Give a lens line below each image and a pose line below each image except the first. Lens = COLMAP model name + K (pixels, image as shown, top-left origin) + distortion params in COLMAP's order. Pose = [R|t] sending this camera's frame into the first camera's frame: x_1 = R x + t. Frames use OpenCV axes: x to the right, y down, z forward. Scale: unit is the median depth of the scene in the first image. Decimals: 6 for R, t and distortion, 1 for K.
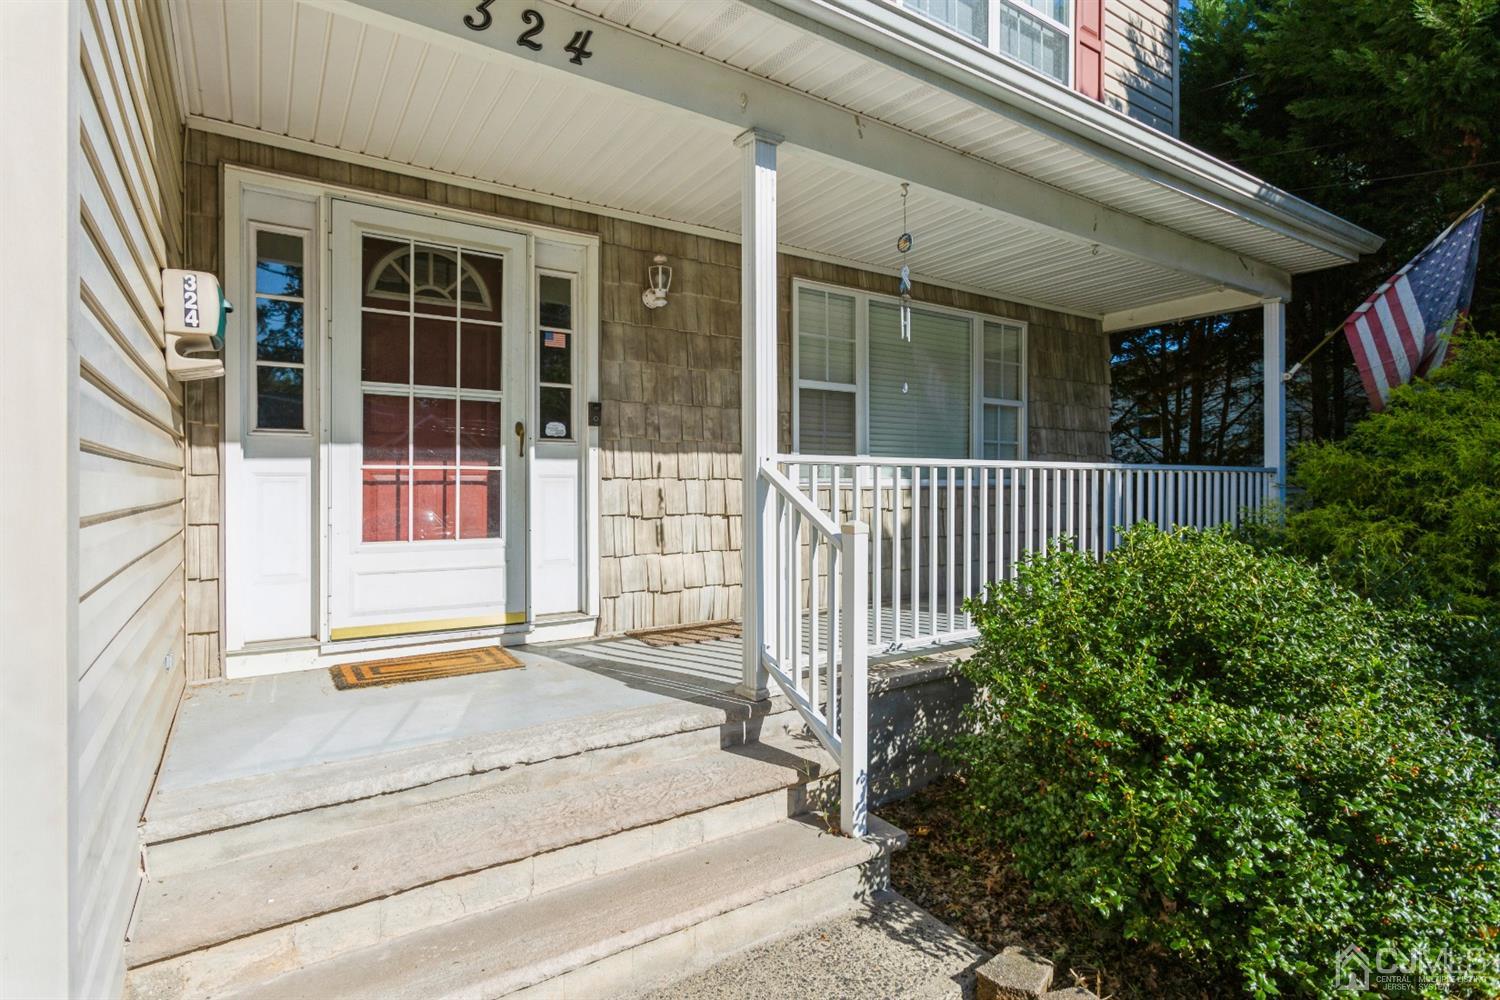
lens RADIAL K [[759.0, 0, 749.9], [0, 759.0, 490.0], [0, 0, 1]] dist [-0.000397, 0.000894]
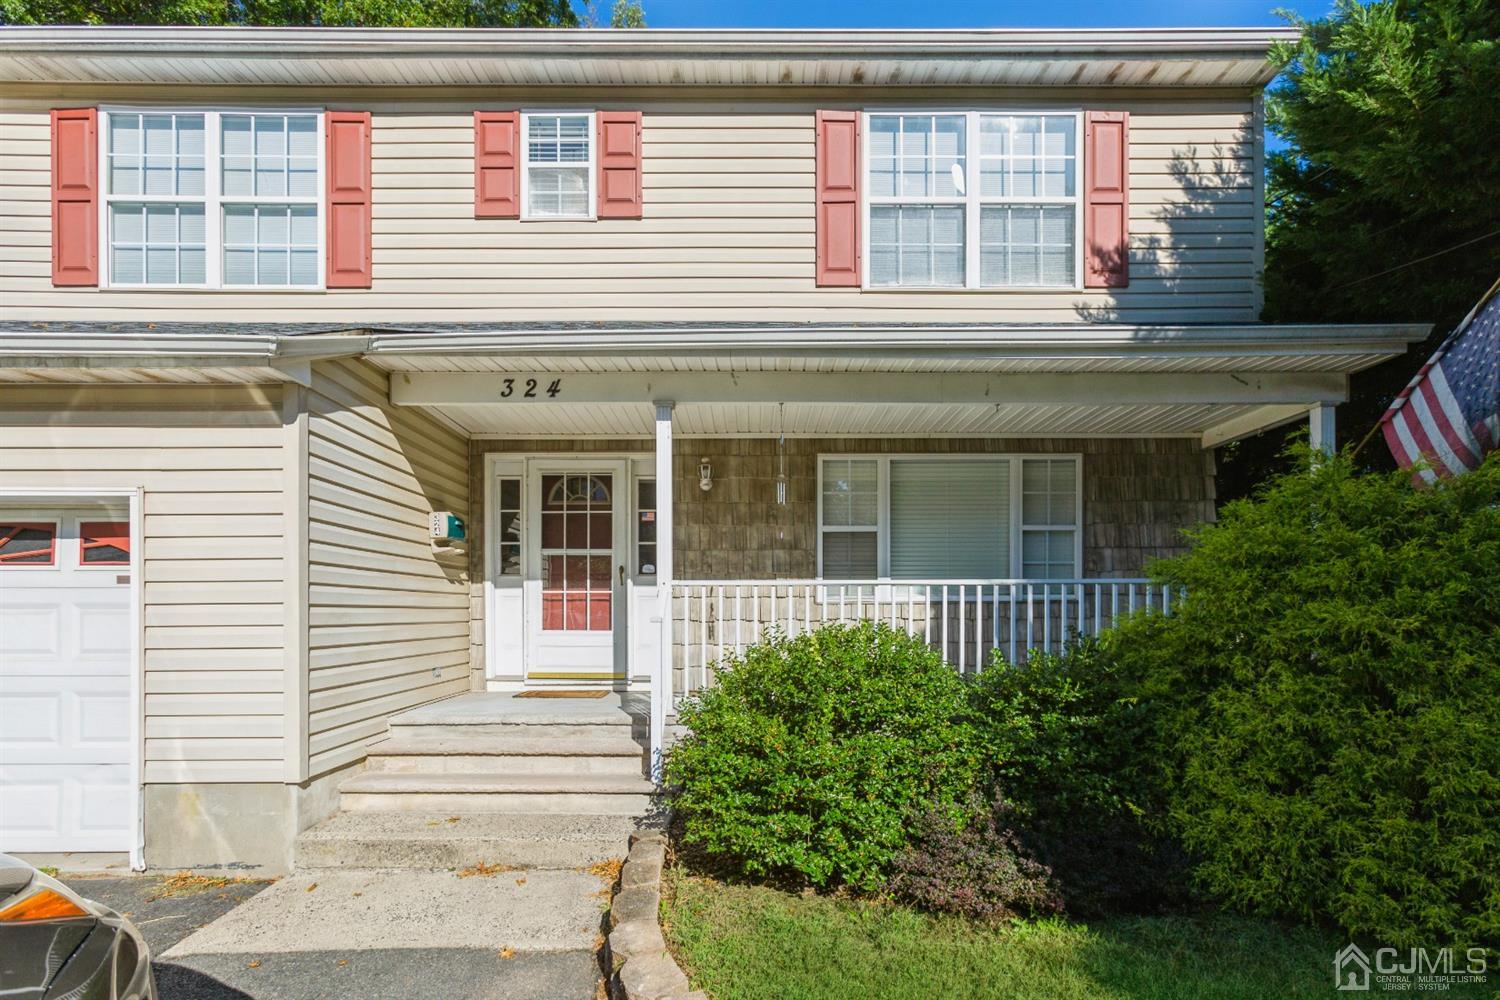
lens RADIAL K [[660.2, 0, 709.5], [0, 660.2, 617.2], [0, 0, 1]] dist [0.001522, 0.000231]
pose [[0.836775, 0.003654, -0.547535, 0.652221], [-0.000535, 0.999983, 0.005856, 0.020399], [0.547547, -0.004607, 0.836762, -0.168203]]
